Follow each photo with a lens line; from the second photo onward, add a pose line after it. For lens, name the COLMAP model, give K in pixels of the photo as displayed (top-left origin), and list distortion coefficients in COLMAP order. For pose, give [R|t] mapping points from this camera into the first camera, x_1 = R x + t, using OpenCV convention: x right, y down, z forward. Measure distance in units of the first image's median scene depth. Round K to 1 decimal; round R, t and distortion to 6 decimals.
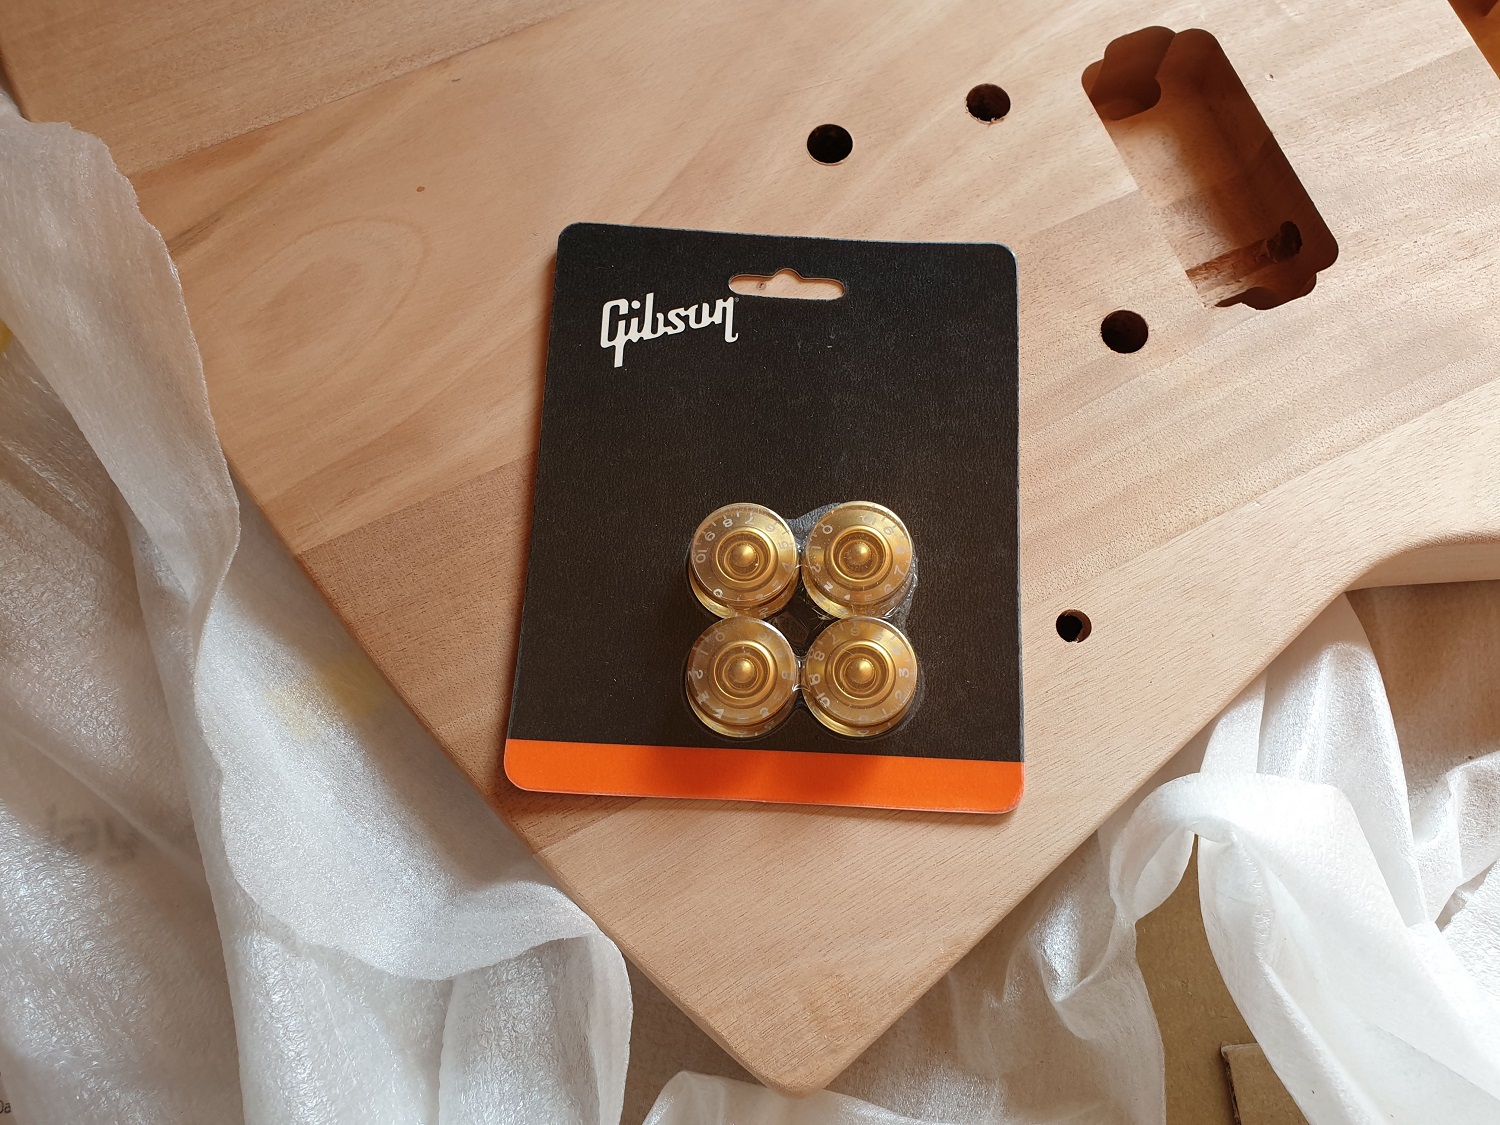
lens RADIAL K [[1140.9, 0, 779.0], [0, 1140.9, 561.4], [0, 0, 1]] dist [-0.008491, 0.025985]
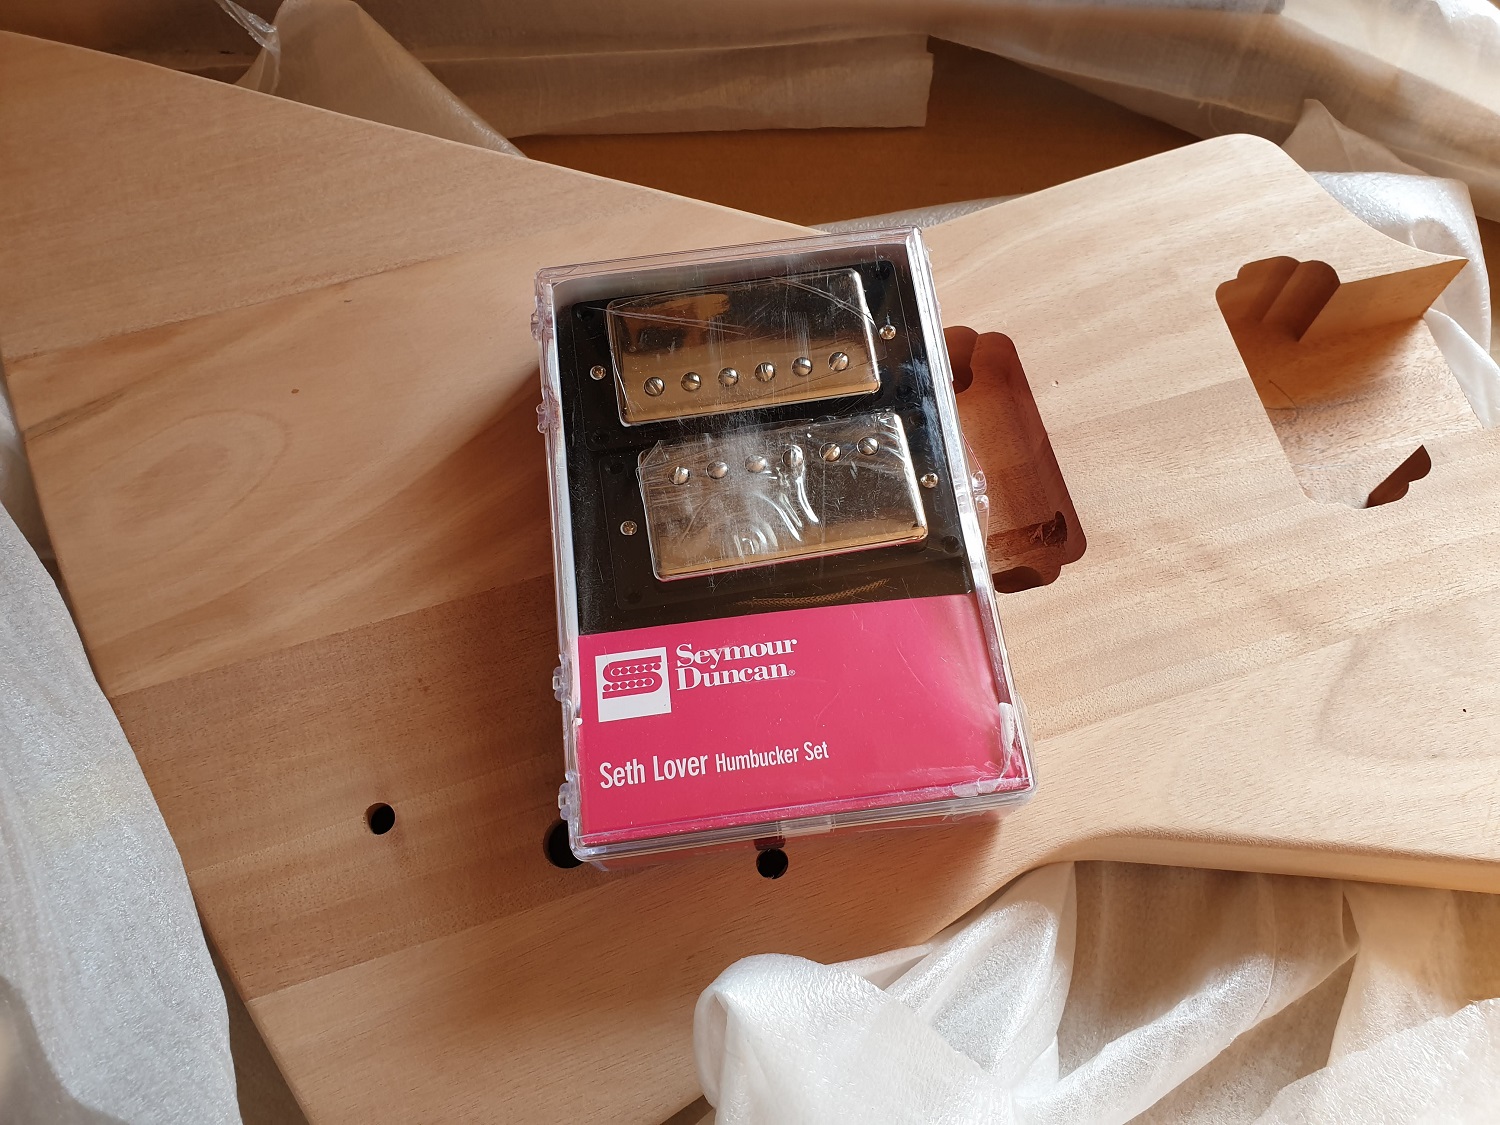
lens RADIAL K [[1140.9, 0, 779.0], [0, 1140.9, 561.4], [0, 0, 1]] dist [-0.008491, 0.025985]
pose [[0.989112, 0.132460, -0.064117, 0.270525], [-0.138353, 0.985481, -0.098420, -0.110897], [0.050149, 0.106219, 0.993077, -0.107273]]
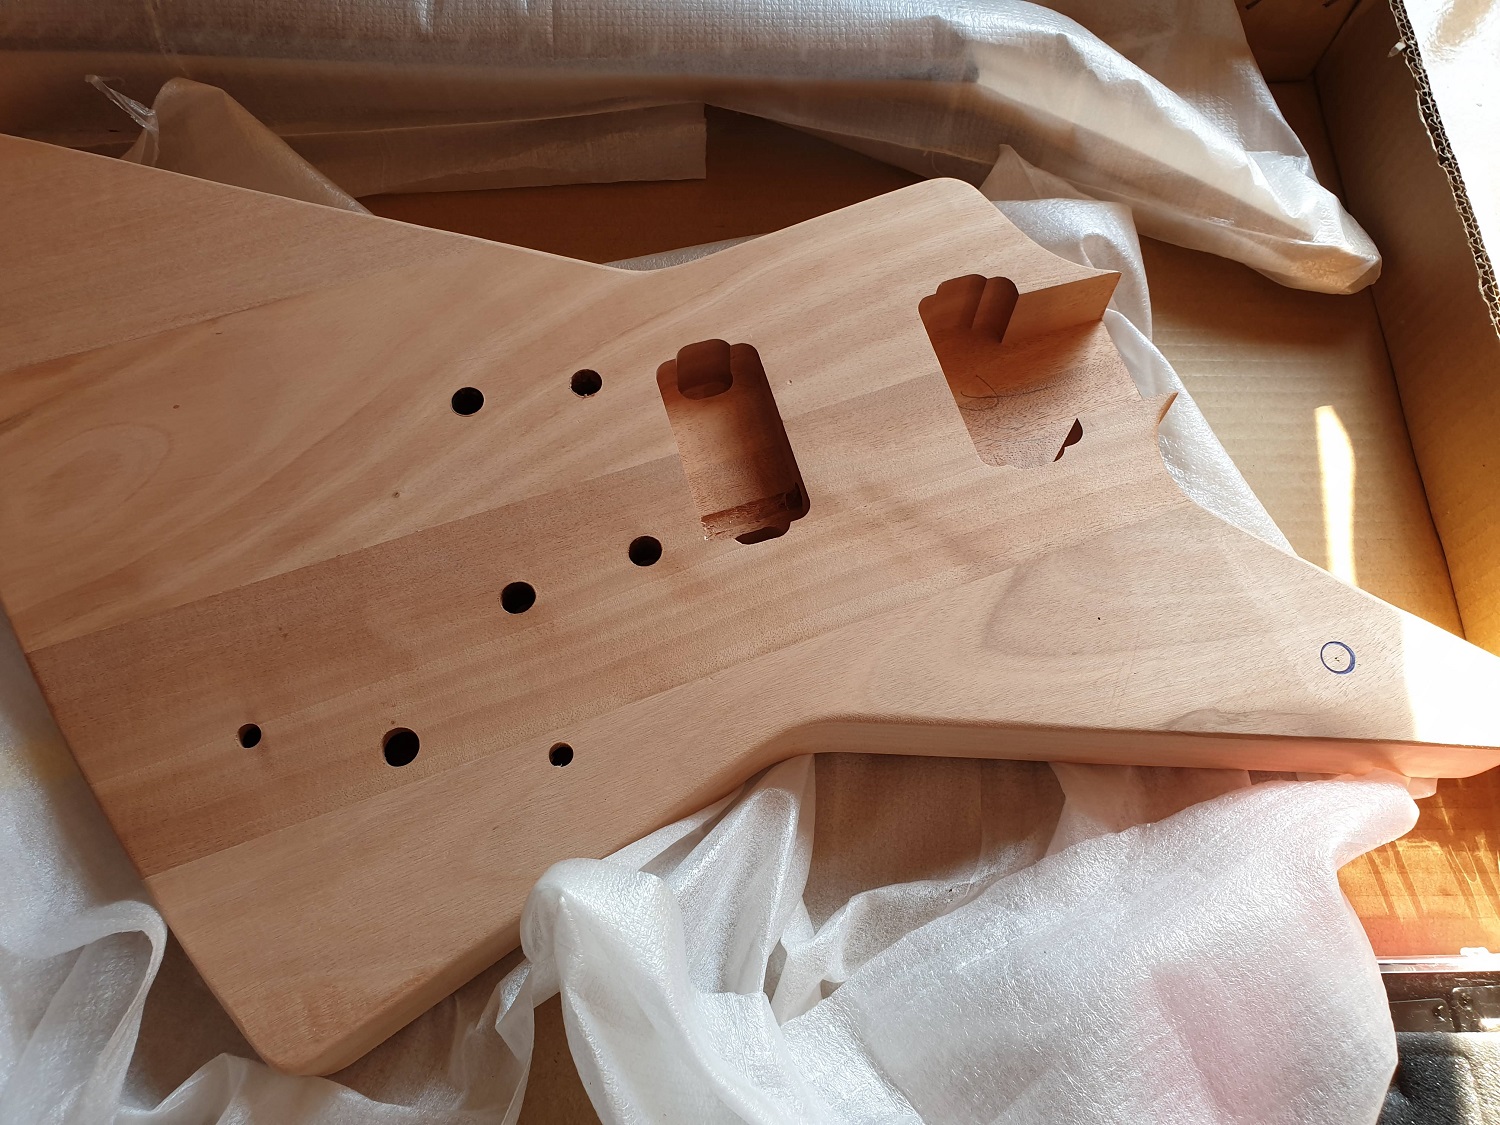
lens RADIAL K [[1141.4, 0, 750.0], [0, 1141.4, 562.5], [0, 0, 1]] dist [0.034885, 0.002837]
pose [[0.995139, 0.091423, -0.036606, 0.475330], [-0.095489, 0.986687, -0.131645, -0.012380], [0.024083, 0.134500, 0.990621, -0.389624]]
